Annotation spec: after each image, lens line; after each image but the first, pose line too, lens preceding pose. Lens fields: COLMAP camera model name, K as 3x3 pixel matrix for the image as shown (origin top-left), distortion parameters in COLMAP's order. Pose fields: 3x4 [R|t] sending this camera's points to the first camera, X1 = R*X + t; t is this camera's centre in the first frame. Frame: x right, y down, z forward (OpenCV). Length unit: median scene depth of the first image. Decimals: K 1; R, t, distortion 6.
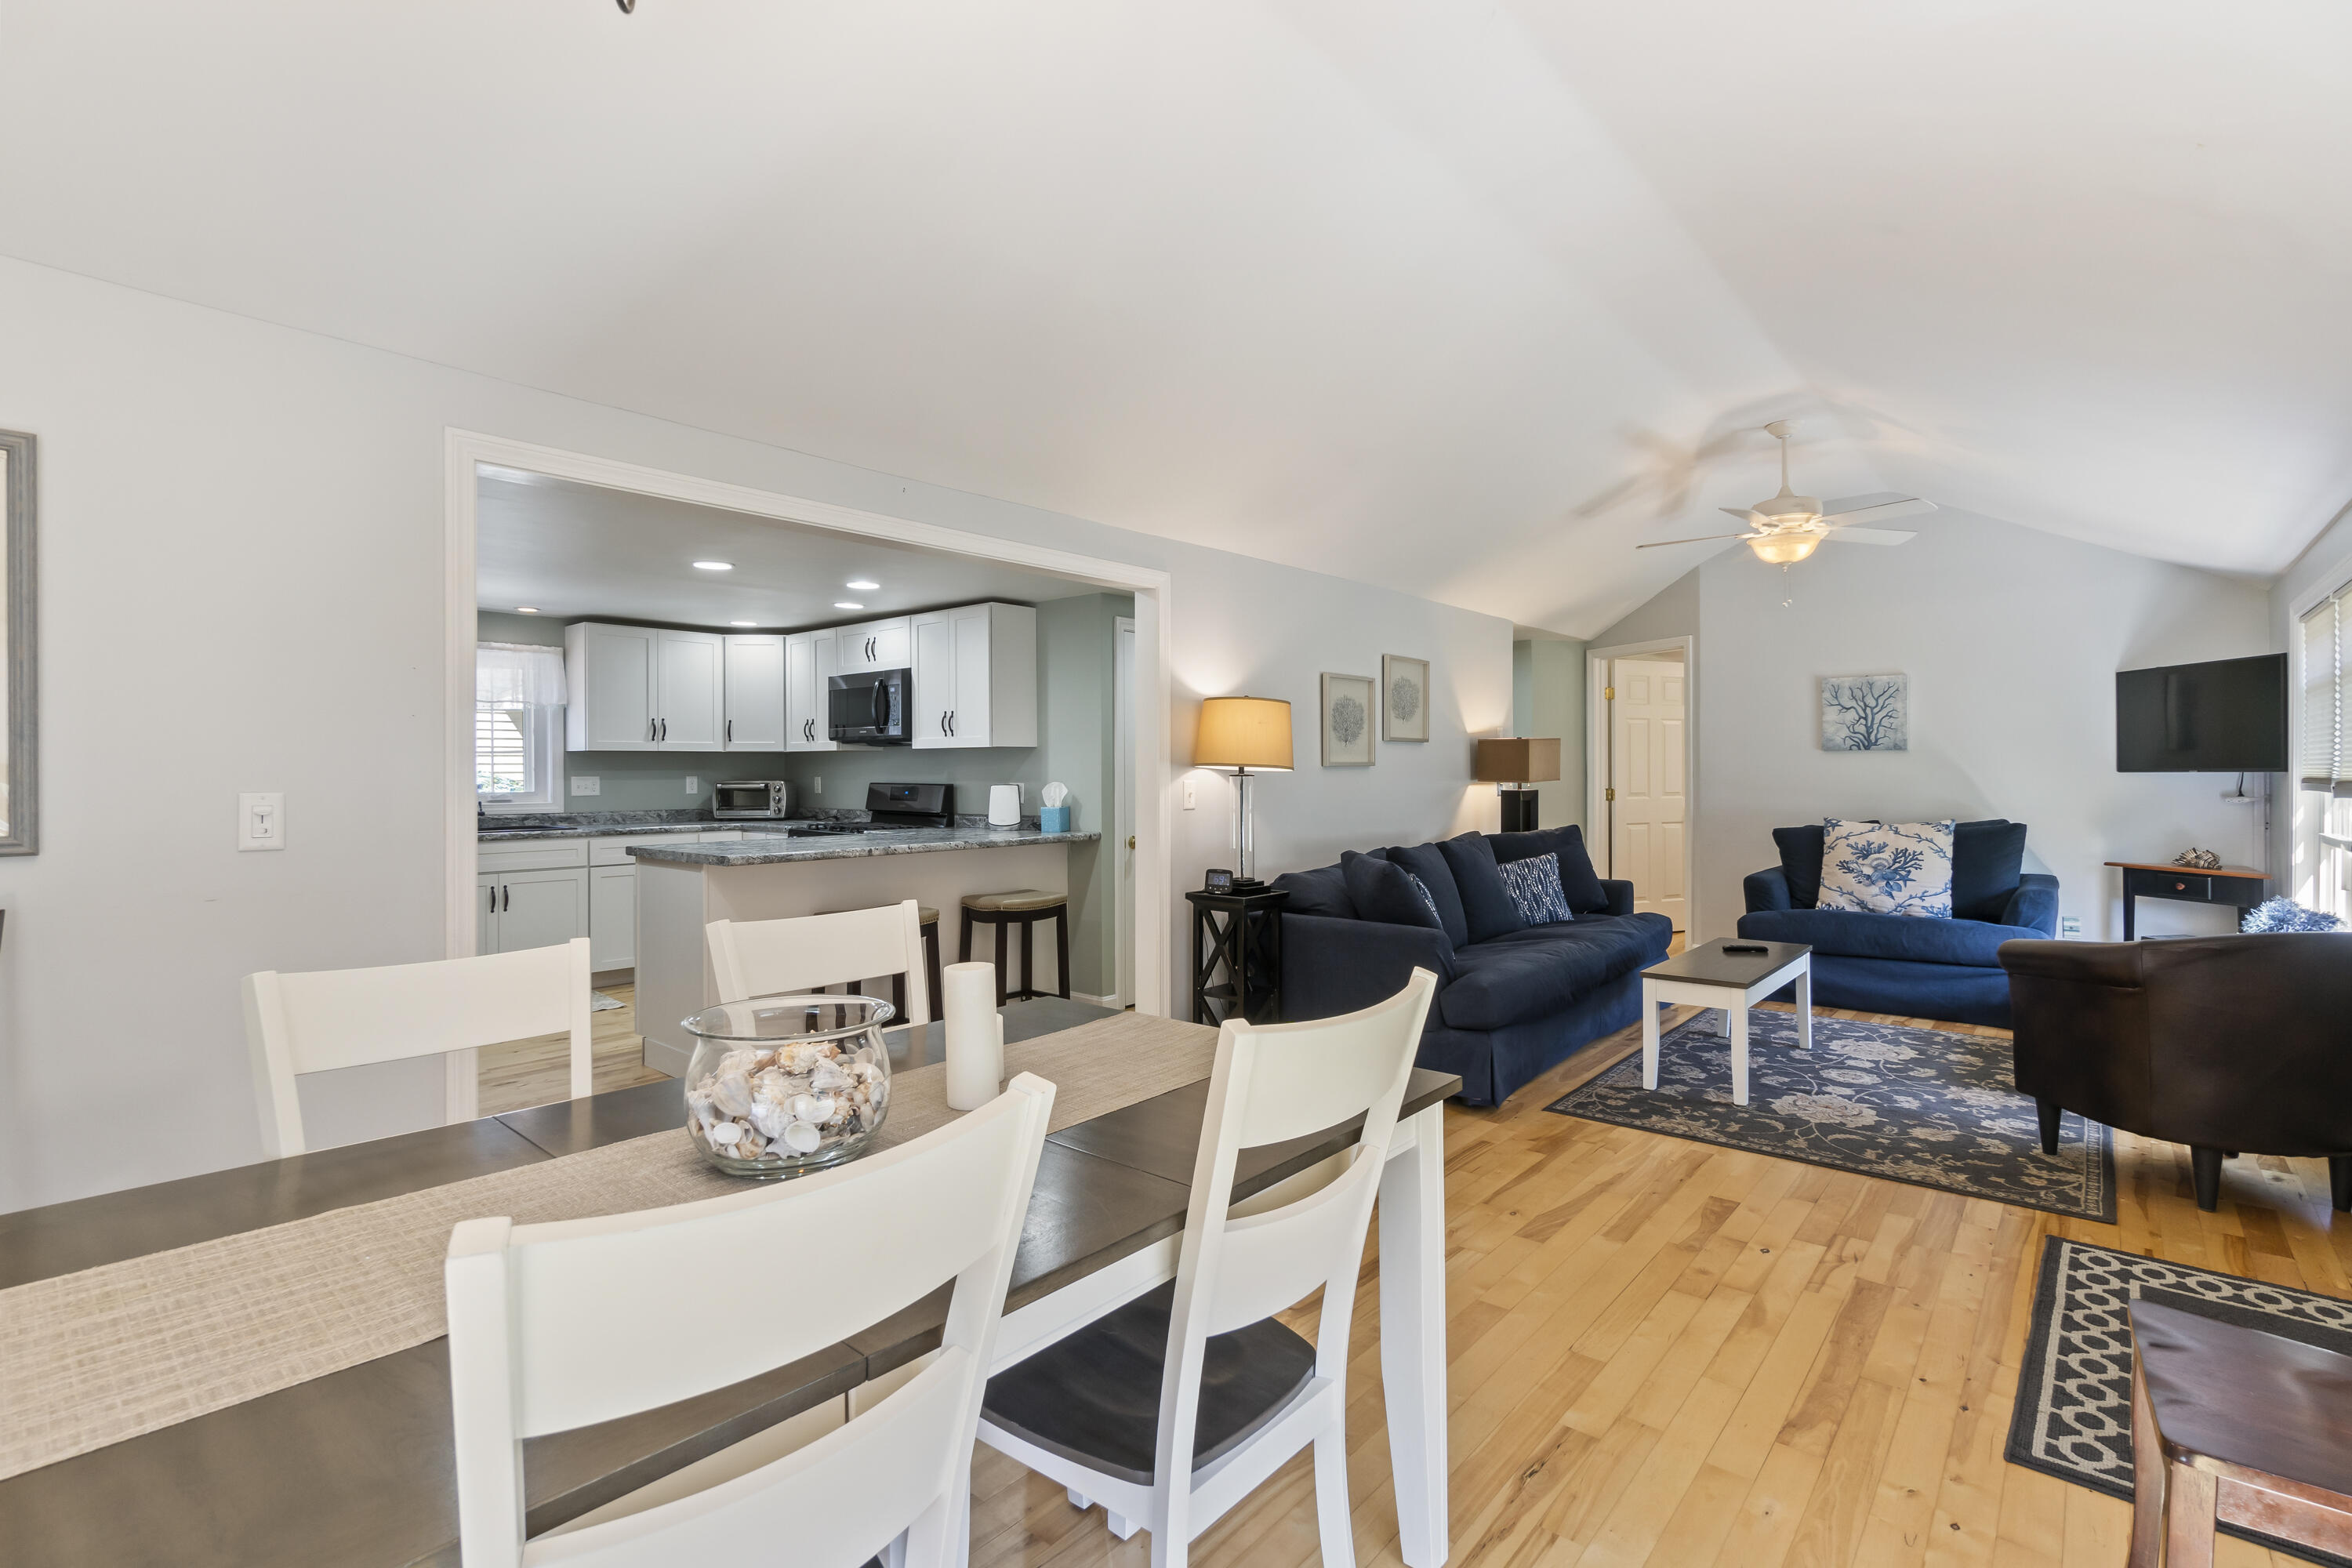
lens RADIAL K [[1093.5, 0, 1176.0], [0, 1093.5, 784.0], [0, 0, 1]] dist [-0.000252, -0.000023]
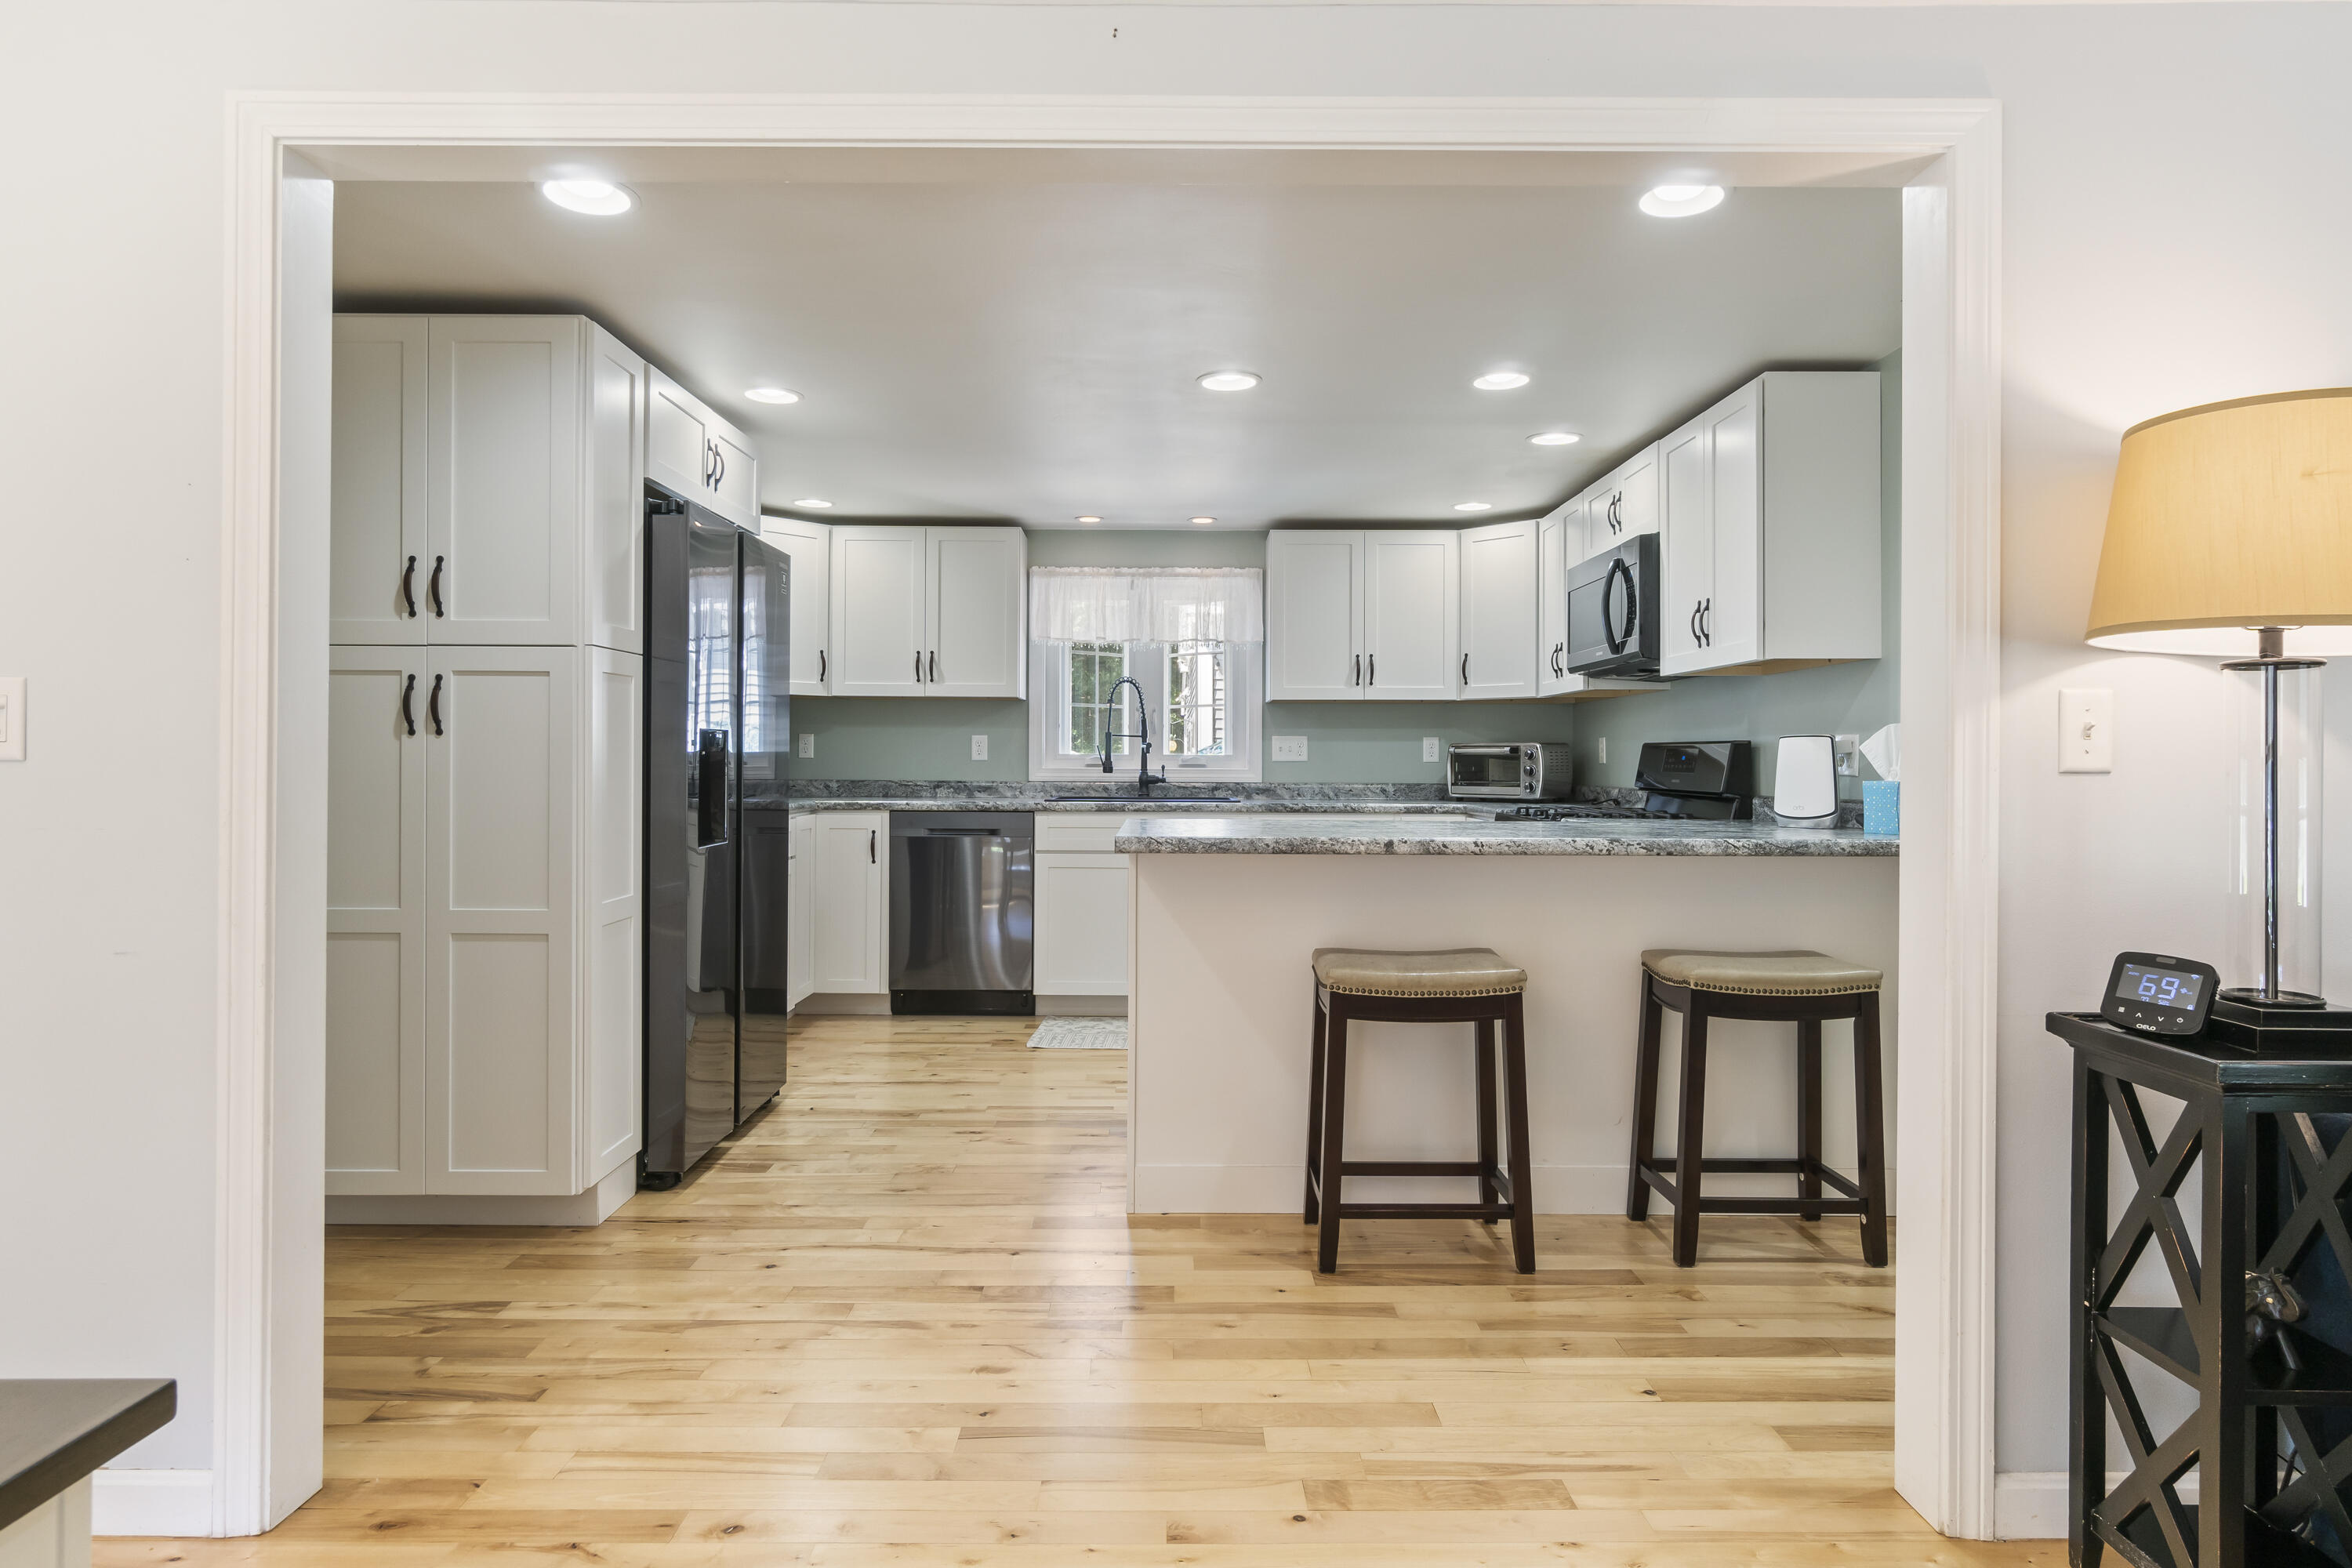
lens RADIAL K [[1298.5, 0, 1176.0], [0, 1298.5, 784.0], [0, 0, 1]] dist [-0.004857, -0.000409]
pose [[0.657368, 0.018400, -0.753345, 0.090967], [-0.015547, 0.999820, 0.010853, 0.018360], [0.753409, 0.004578, 0.657536, 0.351410]]
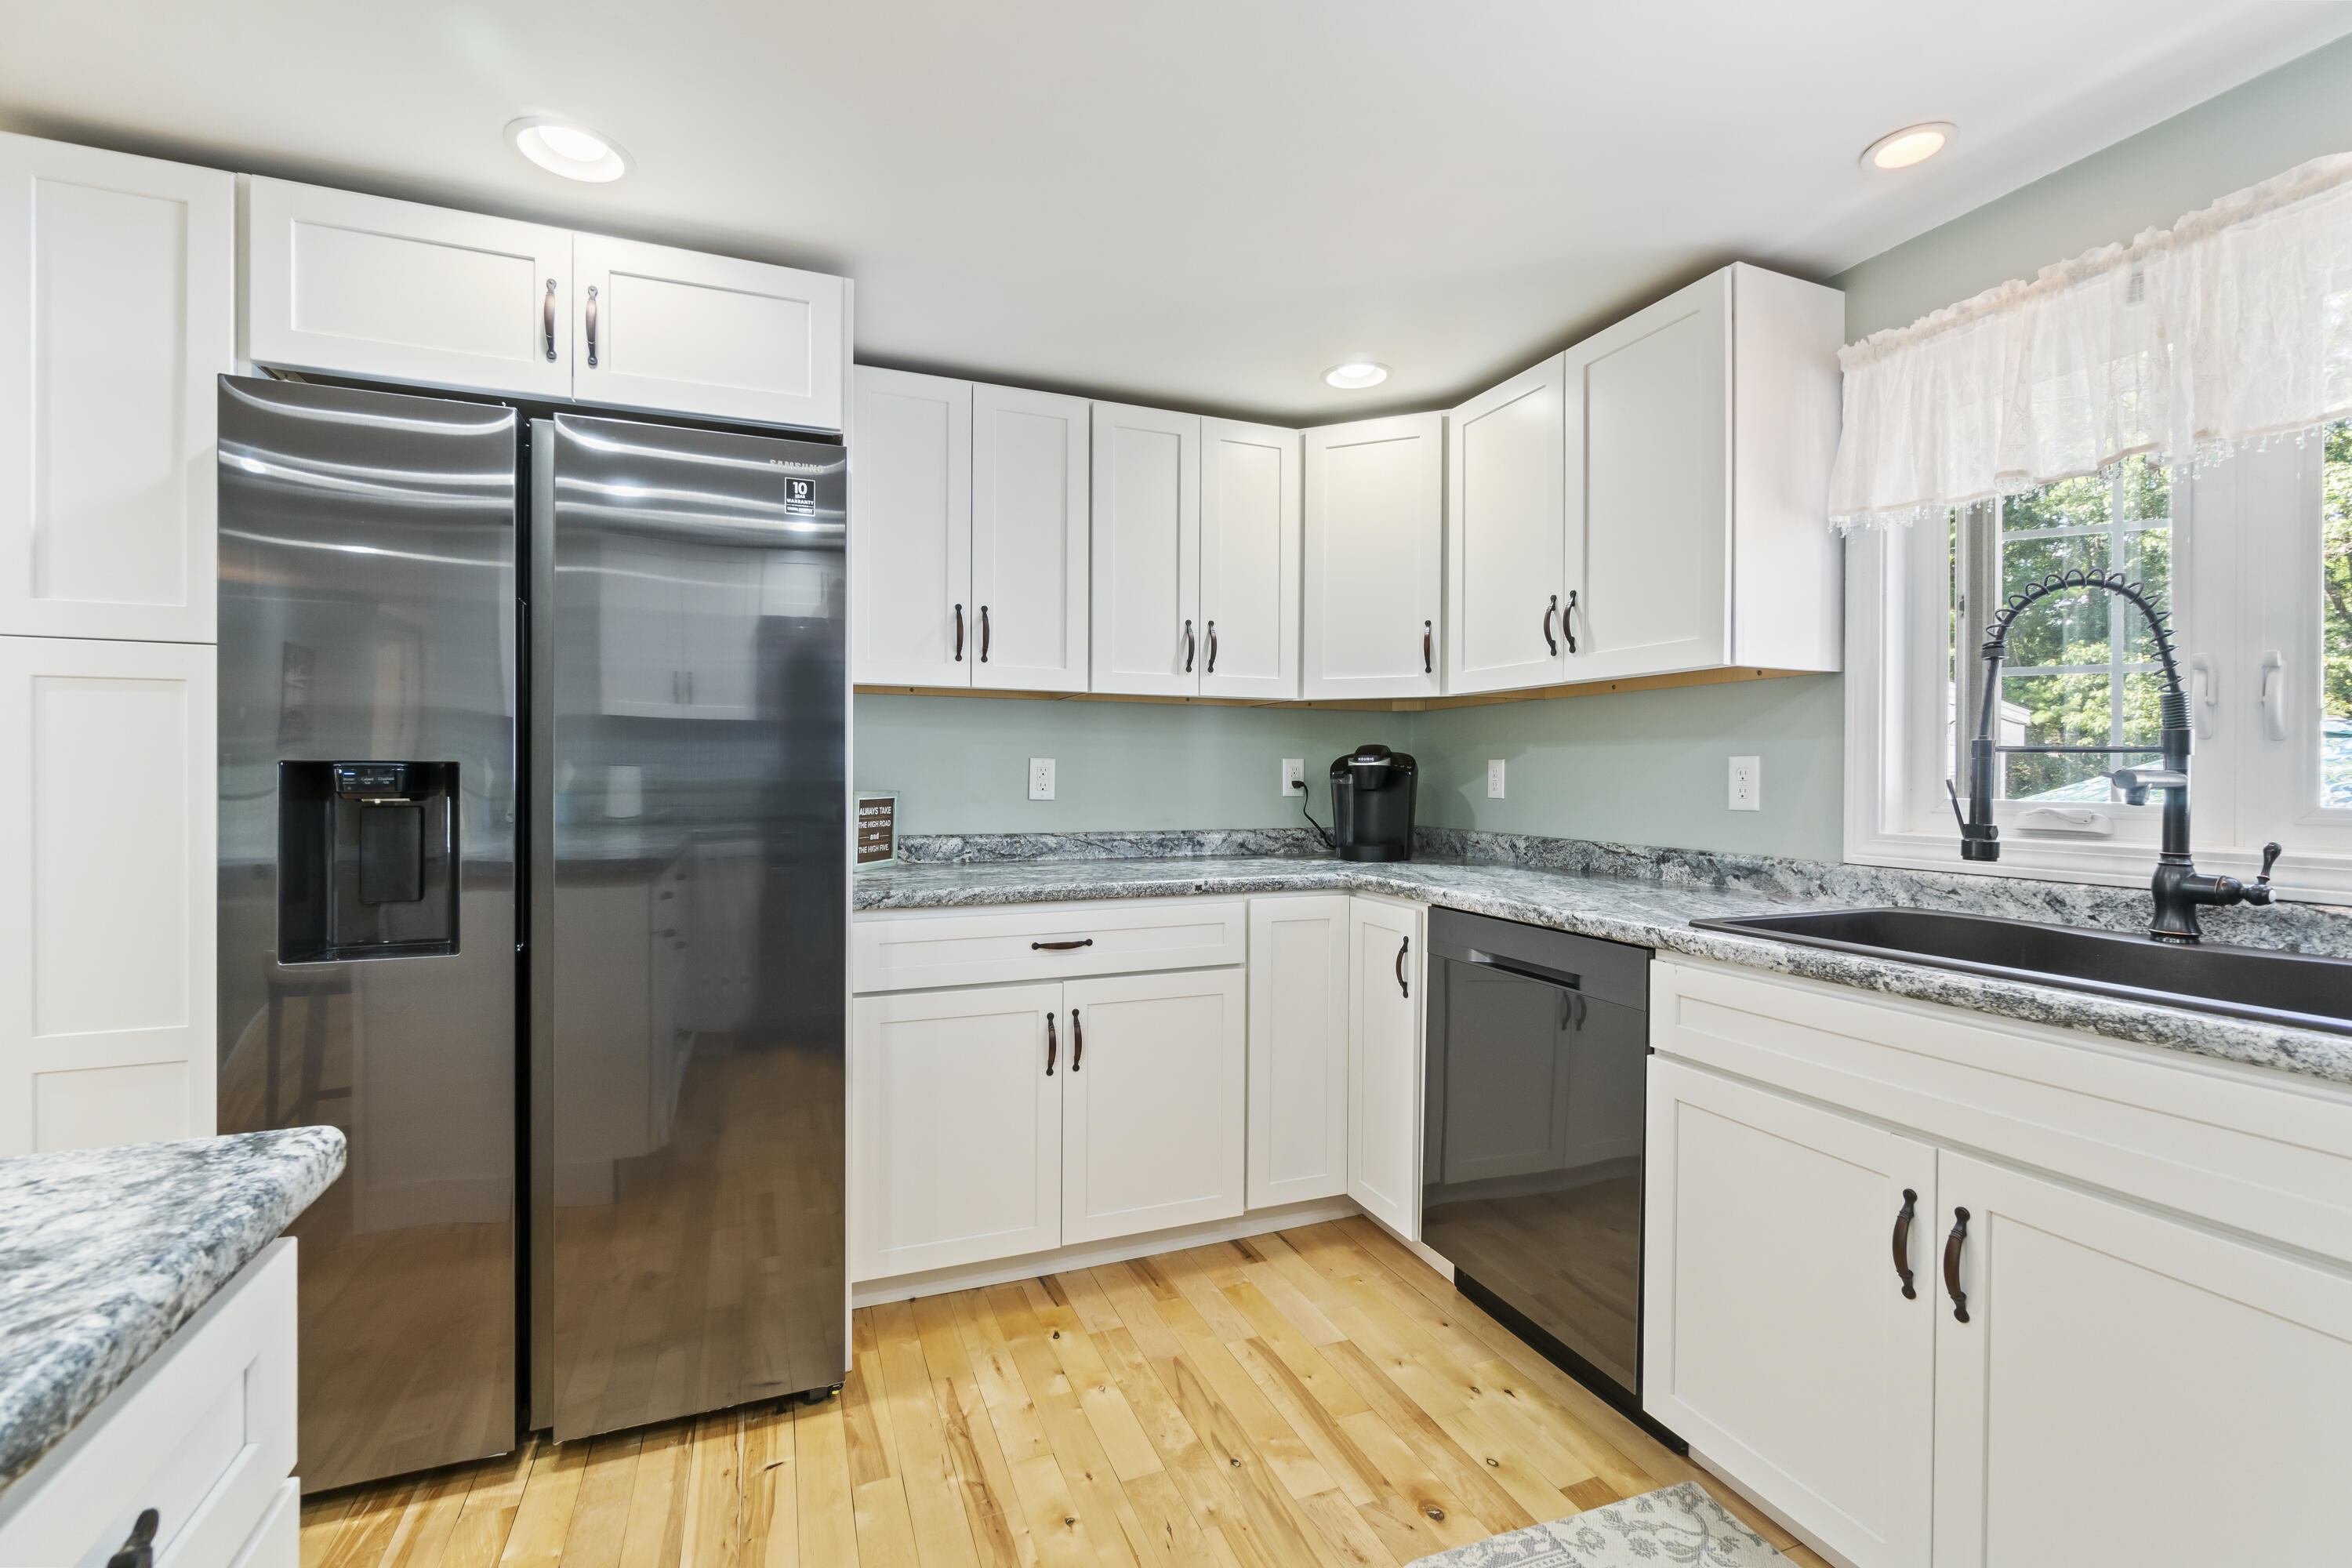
lens RADIAL K [[1041.5, 0, 1176.0], [0, 1041.5, 784.0], [0, 0, 1]] dist [0.012156, -0.000150]
pose [[-0.469875, 0.013037, -0.882637, -0.311945], [-0.010343, 0.999741, 0.020273, -0.000571], [0.882672, 0.018655, -0.469619, 0.863017]]
